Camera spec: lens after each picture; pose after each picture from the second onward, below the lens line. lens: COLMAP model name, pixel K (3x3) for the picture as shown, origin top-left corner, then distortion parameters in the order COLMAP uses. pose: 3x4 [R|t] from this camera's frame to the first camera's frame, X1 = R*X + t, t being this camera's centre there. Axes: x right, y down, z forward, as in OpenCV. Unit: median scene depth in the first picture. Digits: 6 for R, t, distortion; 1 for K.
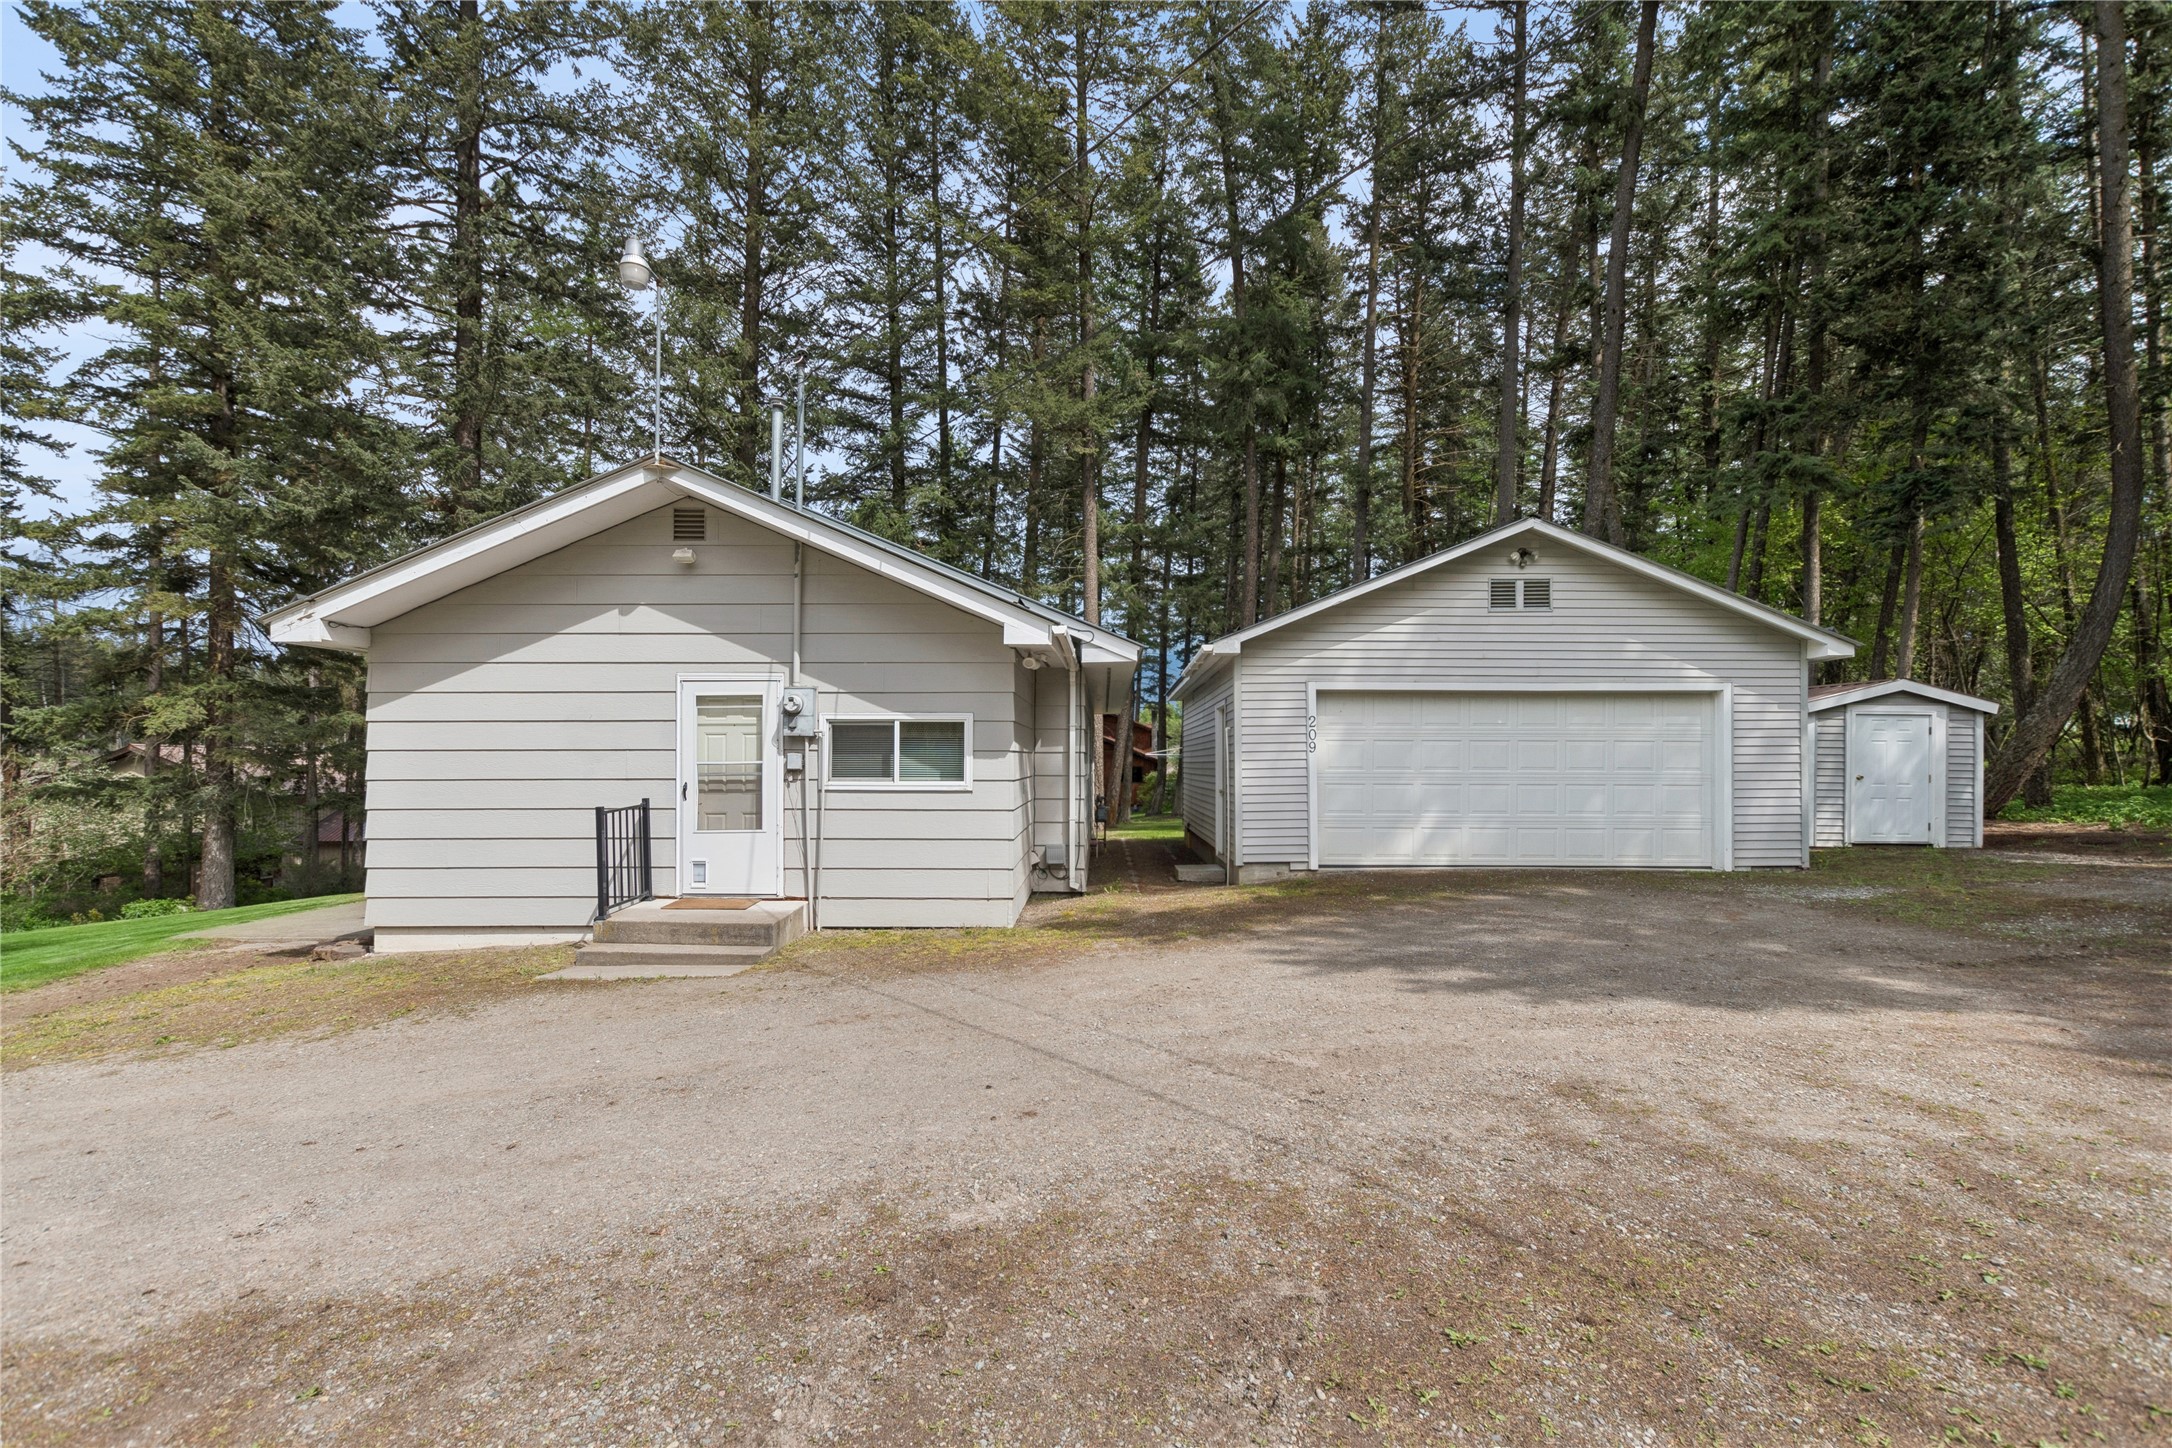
lens RADIAL K [[961.6, 0, 1085.9], [0, 961.6, 751.1], [0, 0, 1]] dist [0.001155, -0.000058]
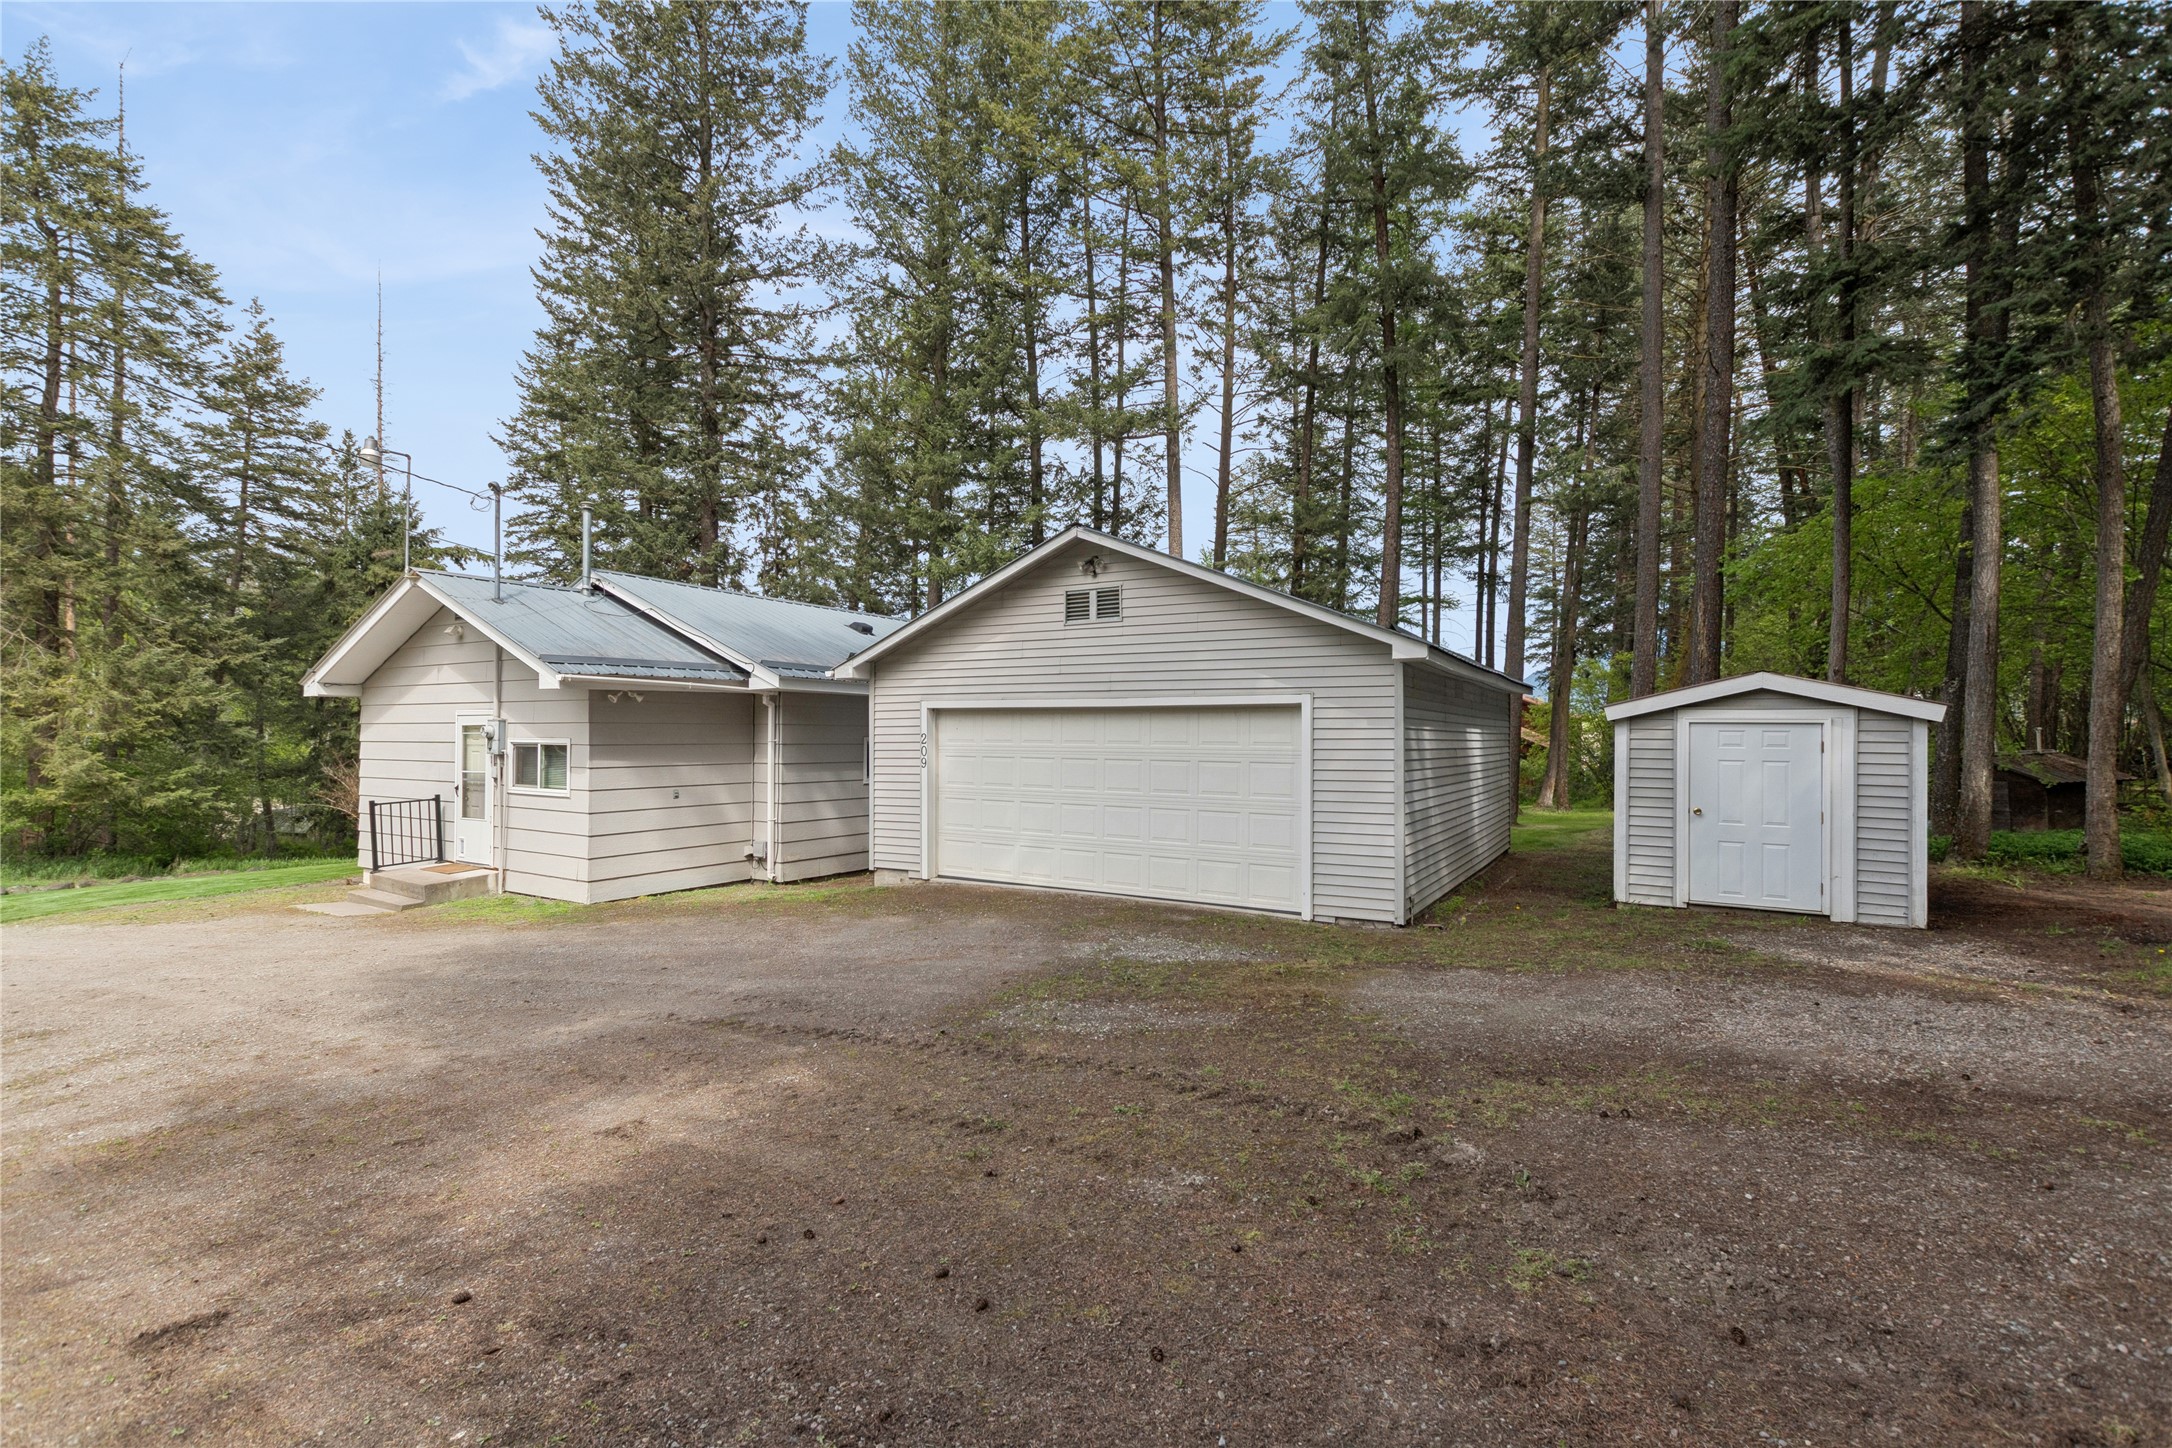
lens RADIAL K [[961.6, 0, 1085.9], [0, 961.6, 751.1], [0, 0, 1]] dist [0.001155, -0.000058]
pose [[0.860249, 0.008466, -0.509804, 0.929387], [-0.001925, 0.999909, 0.013356, -0.031861], [0.509870, -0.010508, 0.860187, 0.181000]]
